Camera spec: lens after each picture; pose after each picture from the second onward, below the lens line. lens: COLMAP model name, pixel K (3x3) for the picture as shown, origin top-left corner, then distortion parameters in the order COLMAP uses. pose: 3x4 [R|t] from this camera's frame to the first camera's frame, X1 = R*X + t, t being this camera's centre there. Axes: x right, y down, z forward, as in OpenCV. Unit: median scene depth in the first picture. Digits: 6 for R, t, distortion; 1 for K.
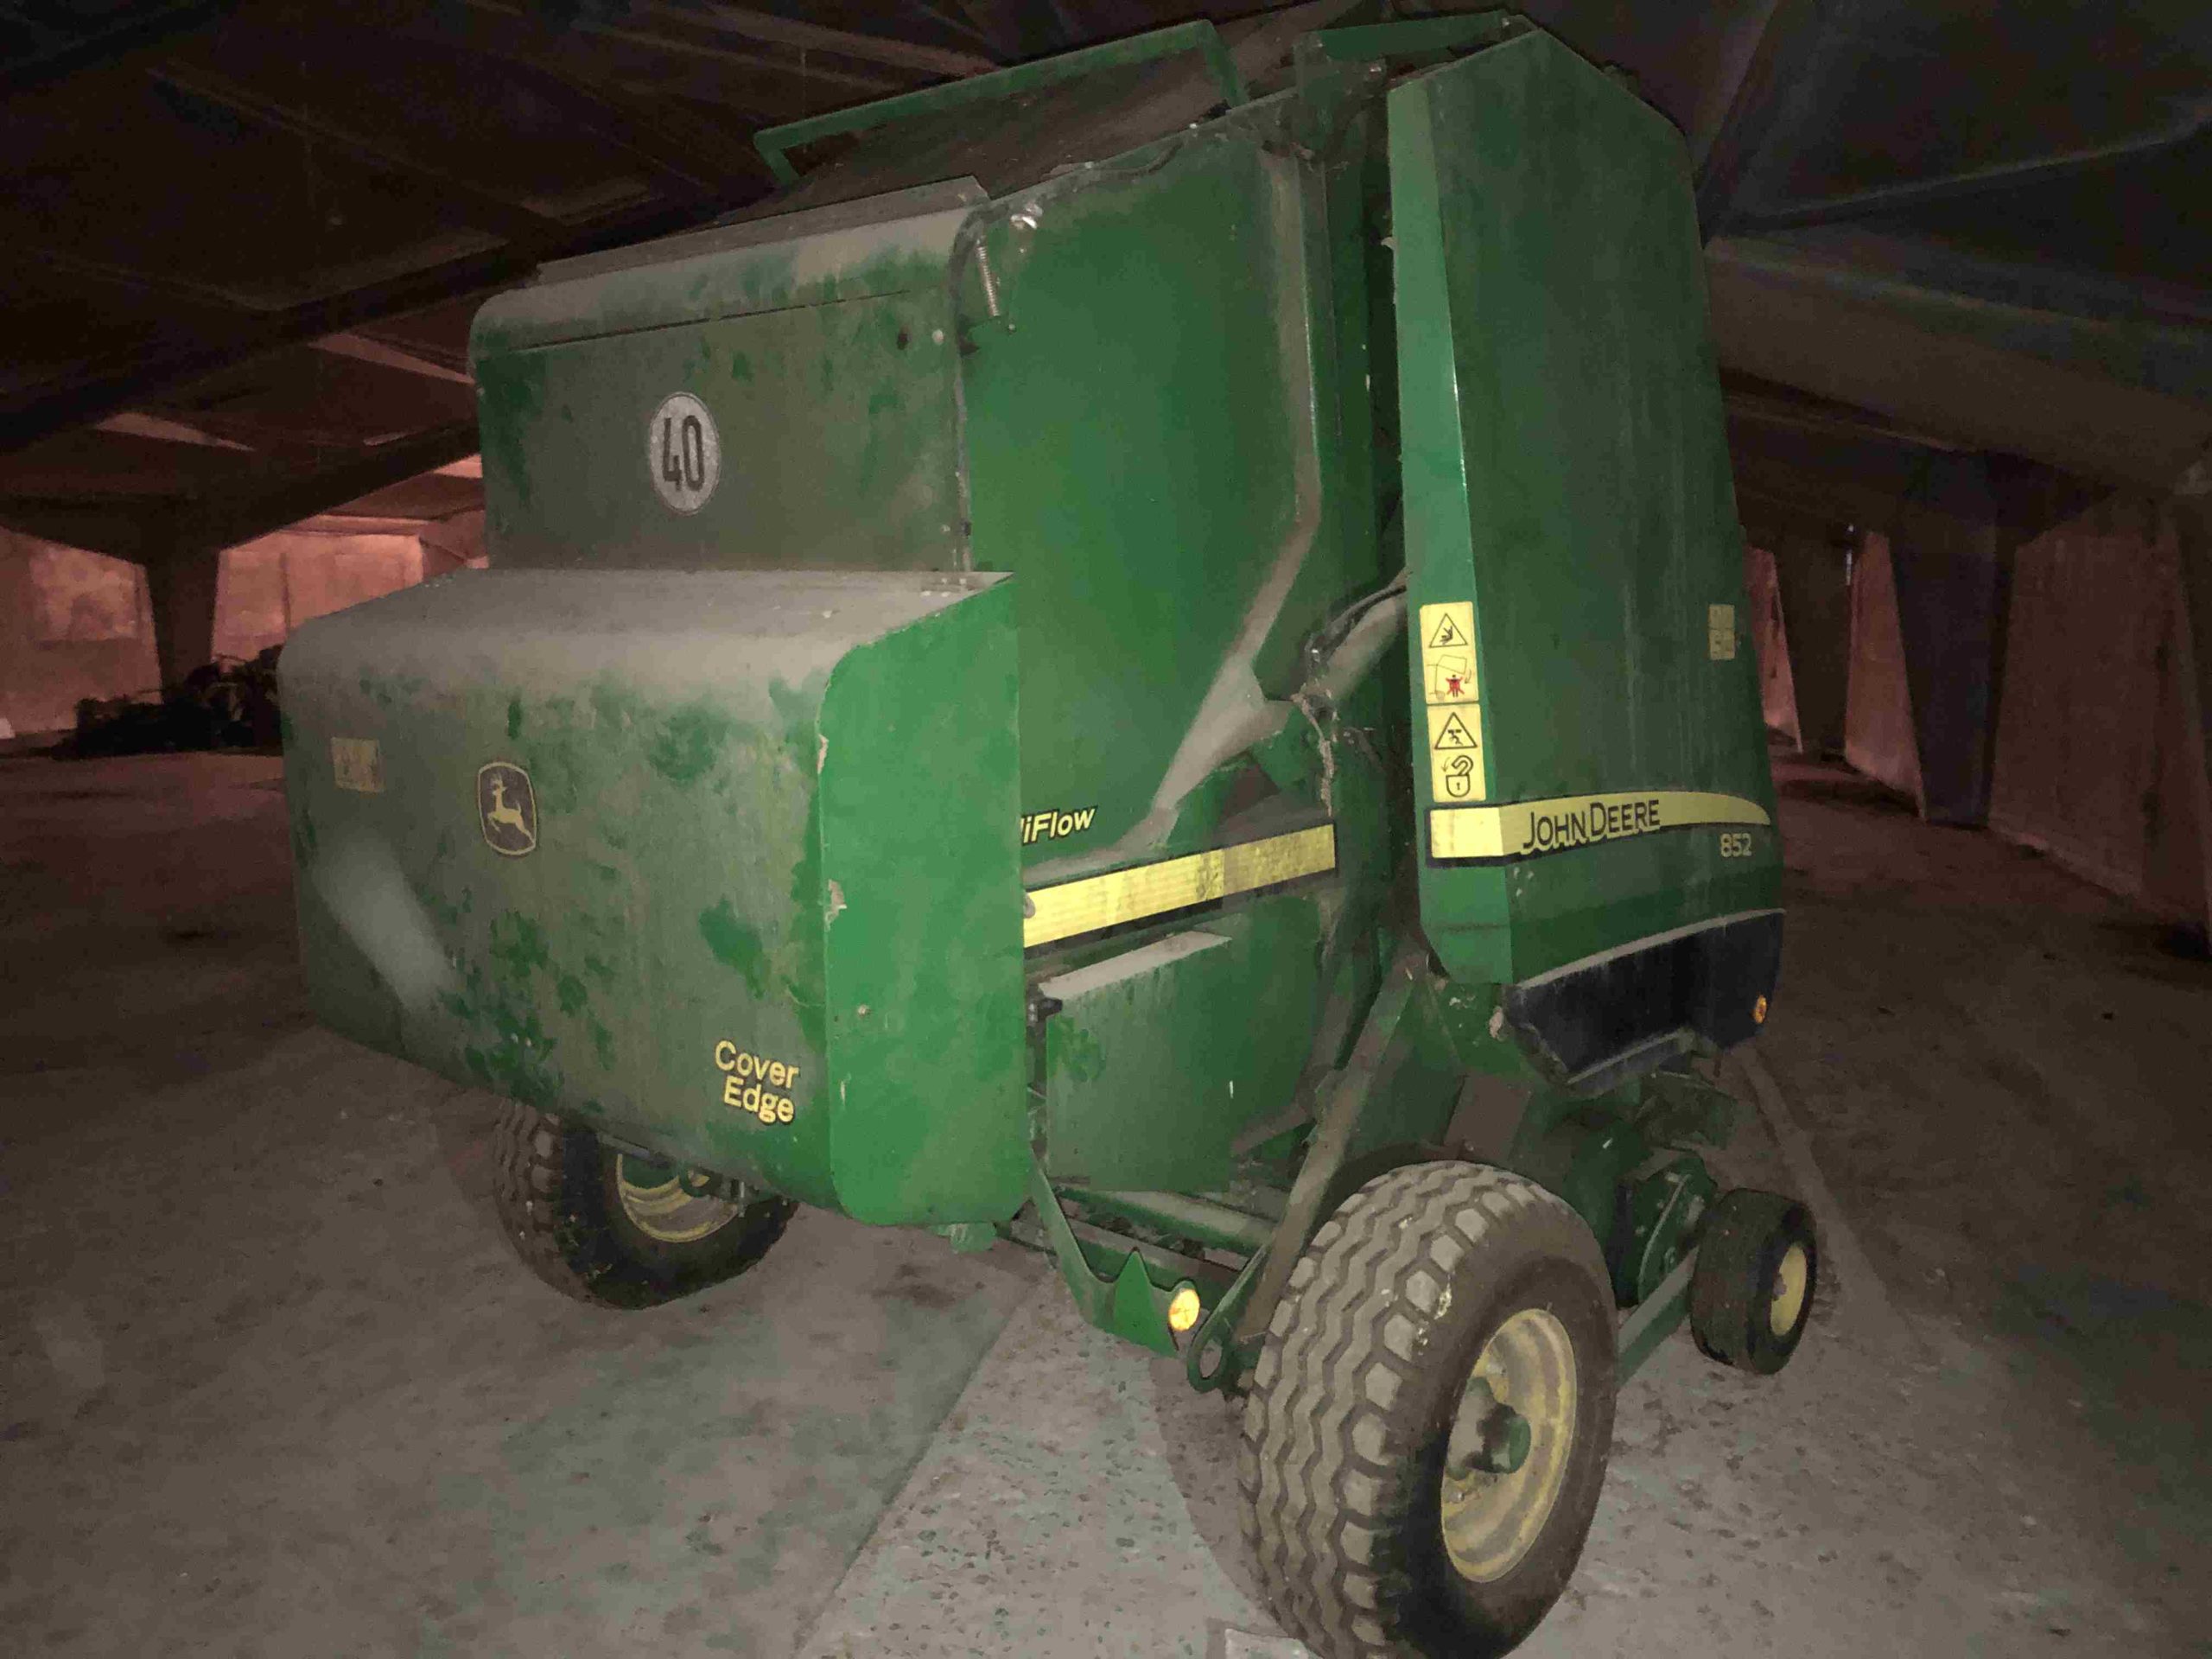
lens RADIAL K [[1823.6, 0, 1071.0], [0, 1823.6, 770.1], [0, 0, 1]] dist [0.065095, -0.004350]
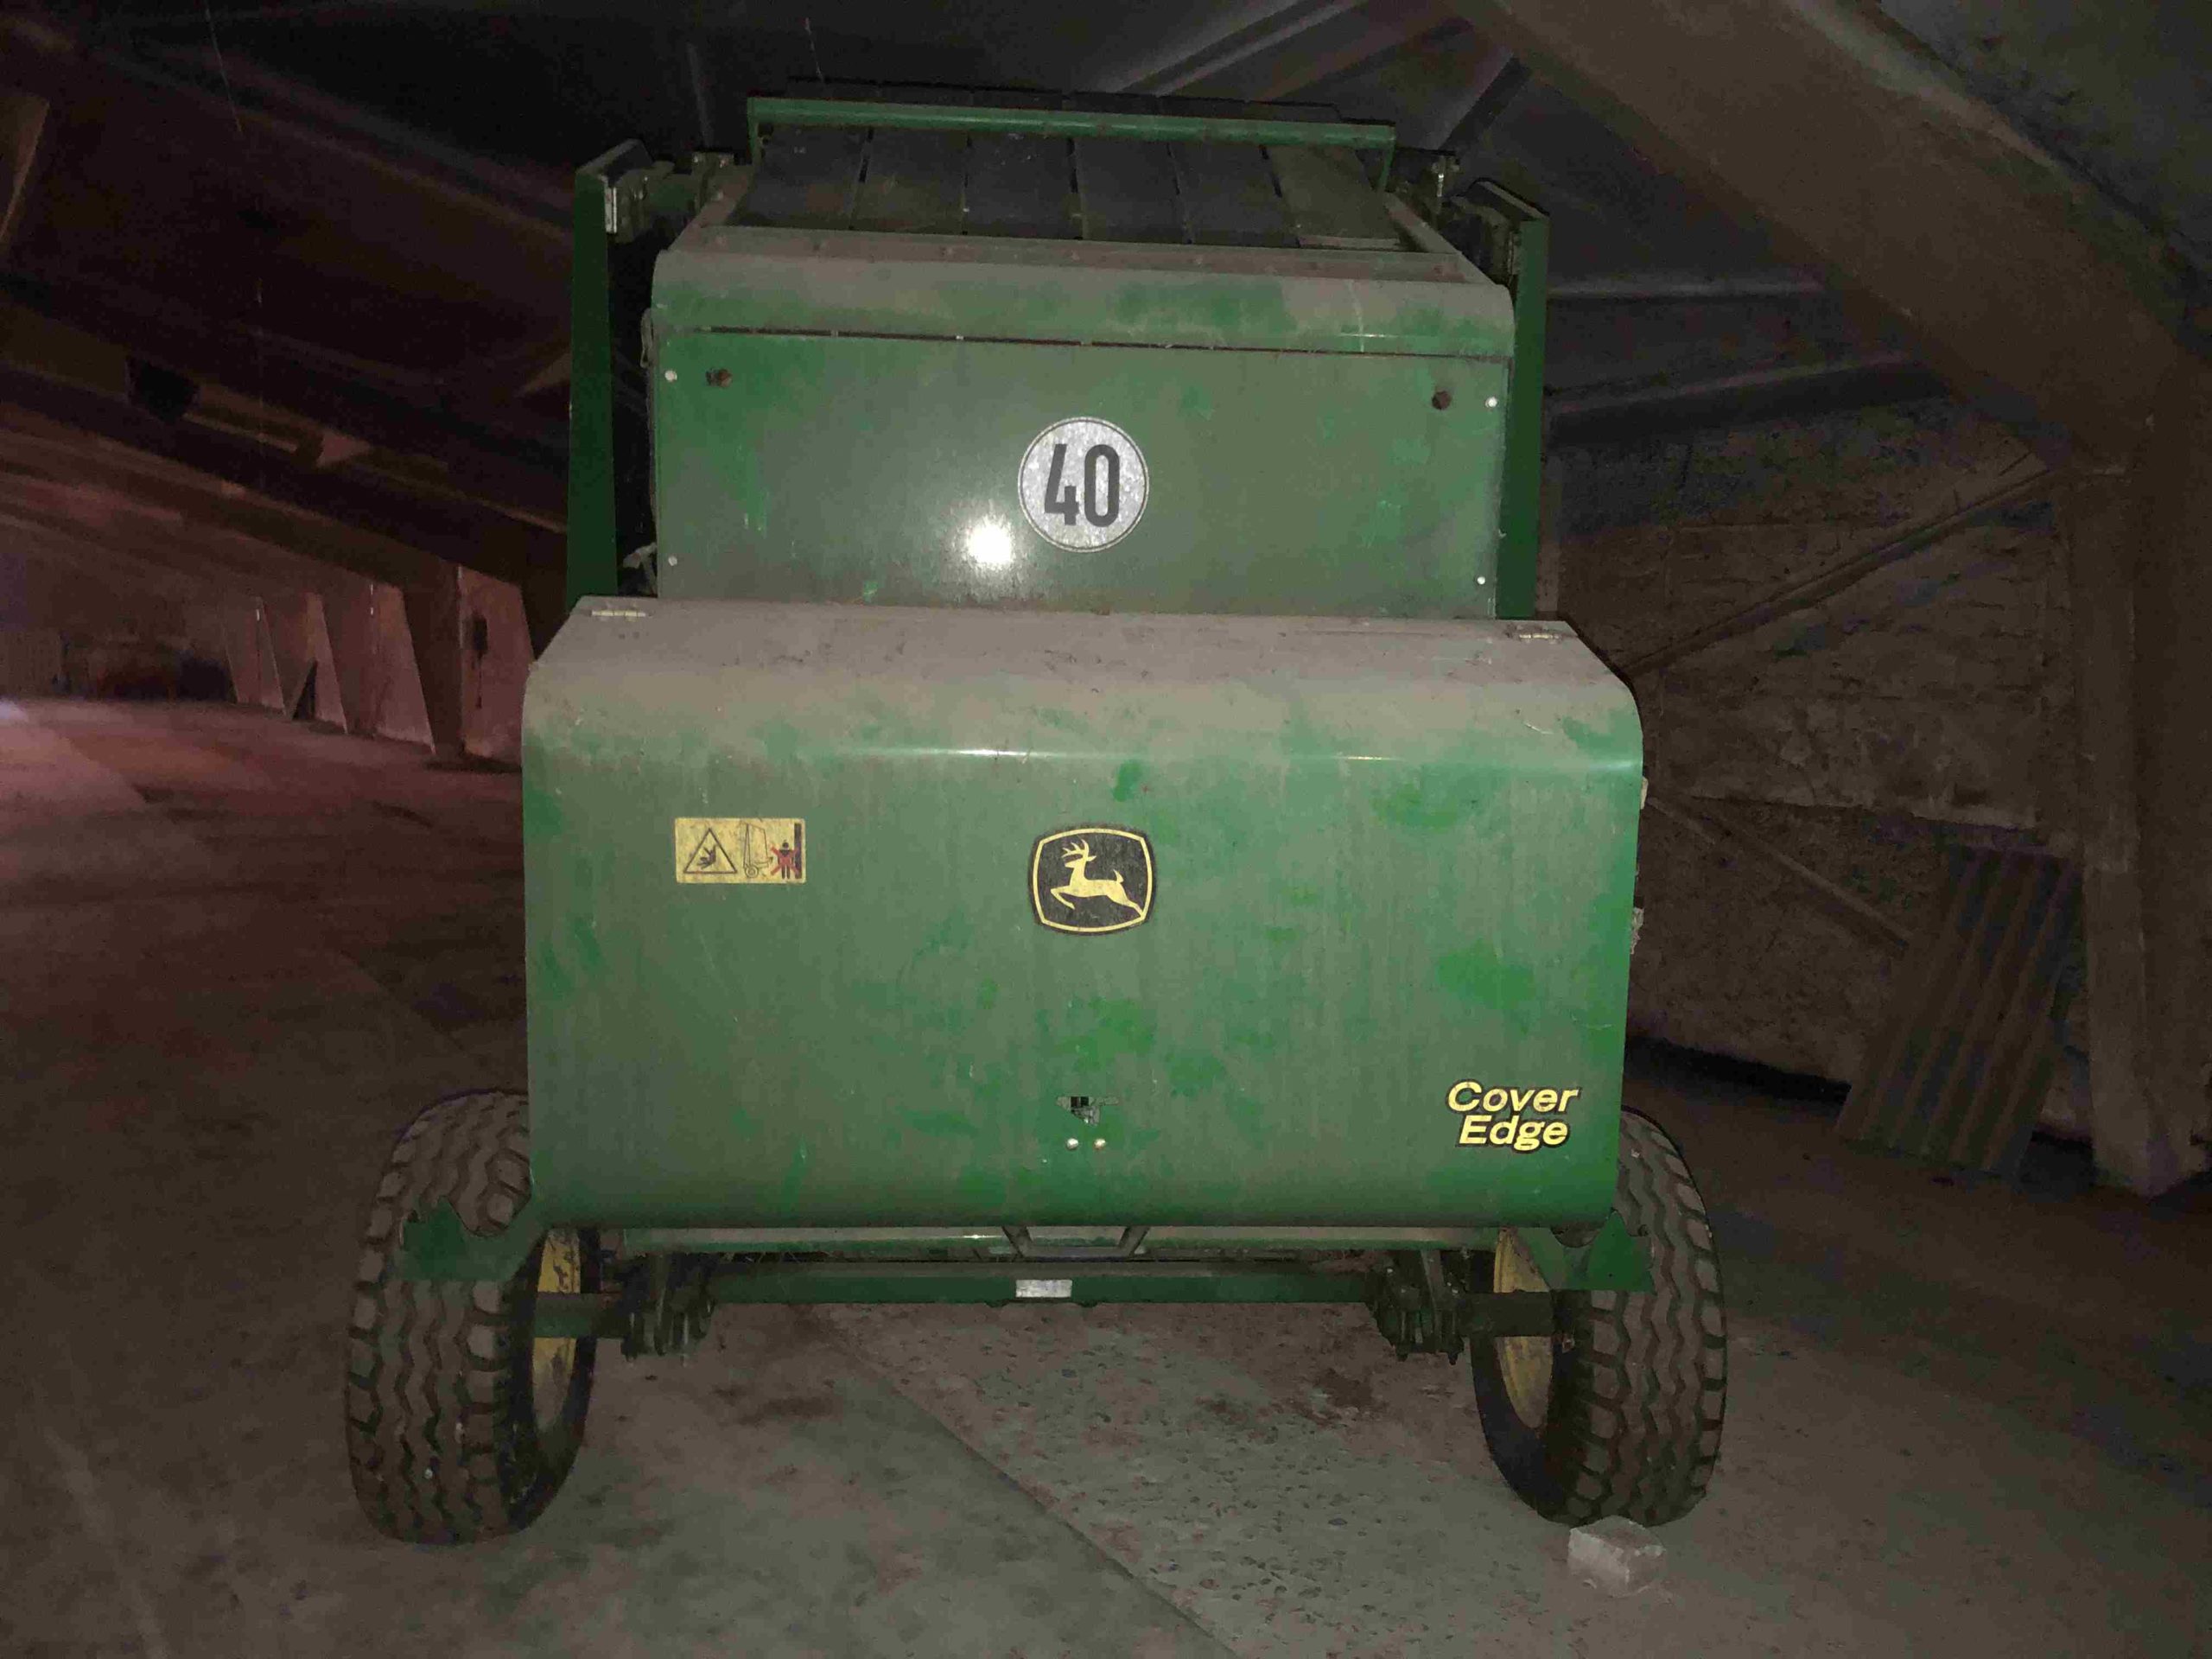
lens RADIAL K [[1766.4, 0, 1102.2], [0, 1766.4, 814.1], [0, 0, 1]] dist [0.068201, -0.007283]
pose [[0.695457, -0.056077, 0.716377, -0.863104], [0.056130, 0.998144, 0.023642, -0.029057], [-0.716372, 0.023768, 0.697313, 0.385125]]
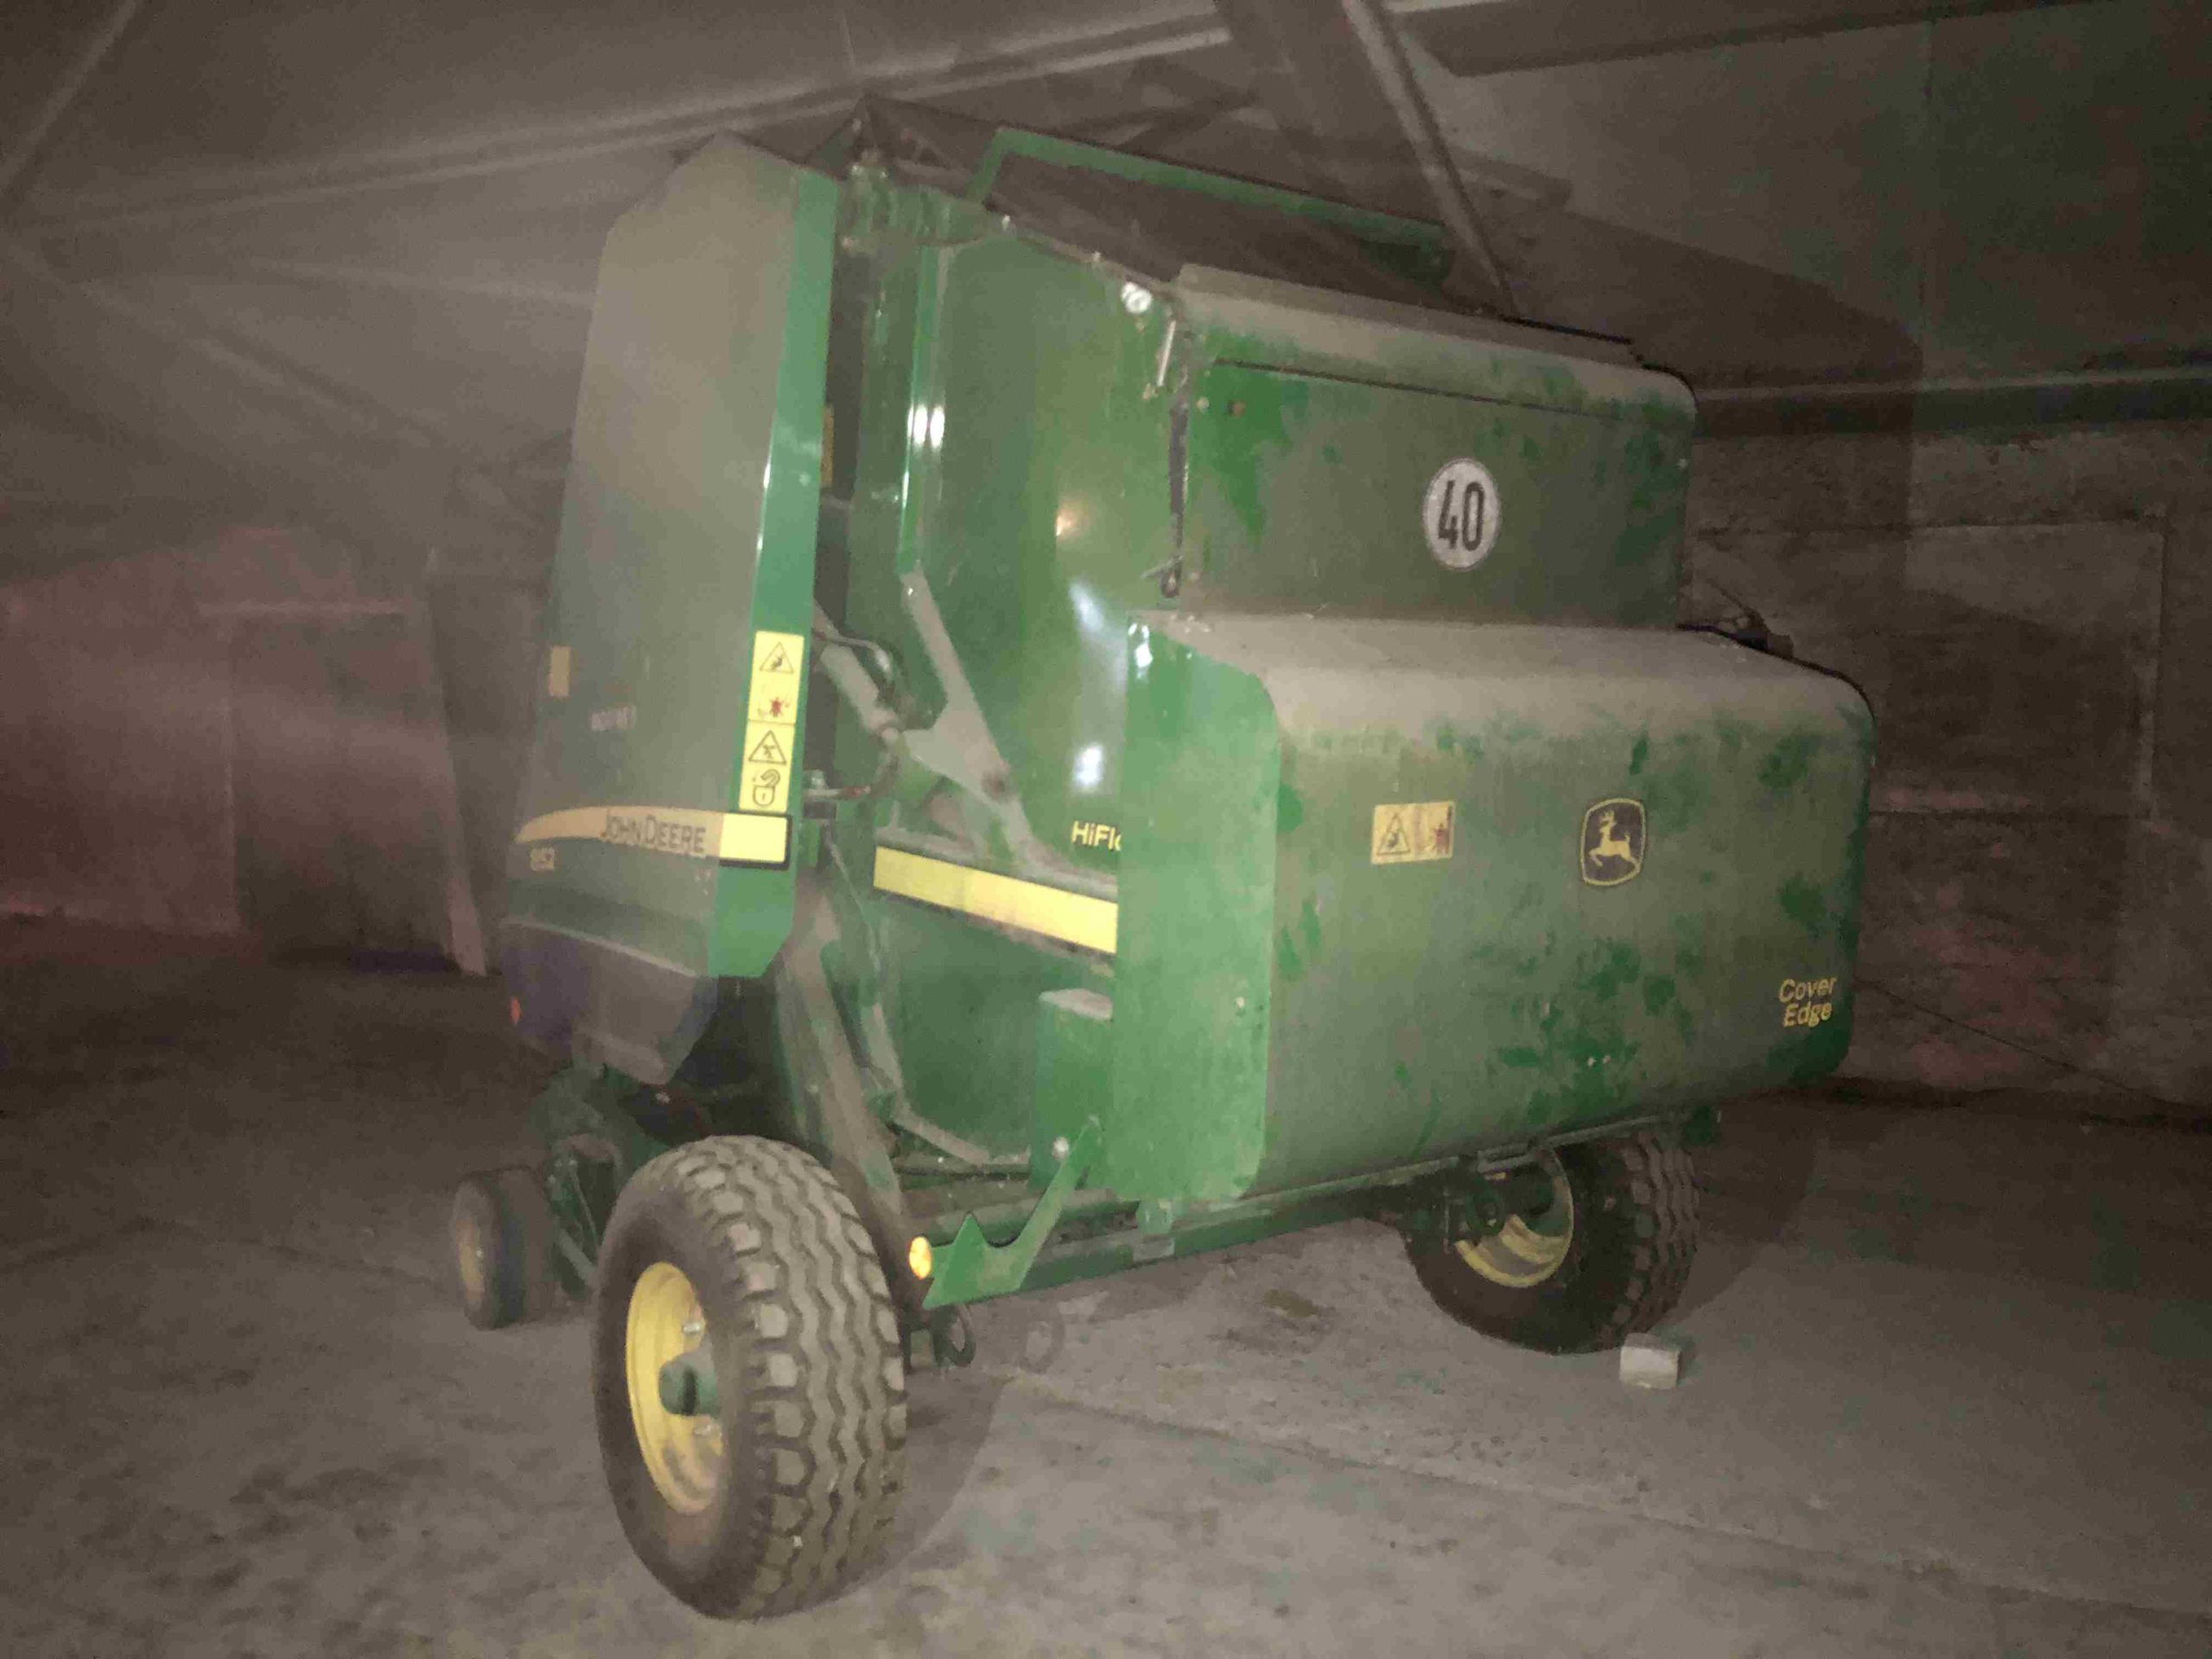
lens RADIAL K [[1766.4, 0, 1102.2], [0, 1766.4, 814.1], [0, 0, 1]] dist [0.068201, -0.007283]
pose [[0.197708, -0.071983, 0.977614, -1.311362], [0.091170, 0.994328, 0.054776, -0.075377], [-0.976012, 0.078300, 0.203150, 1.024489]]
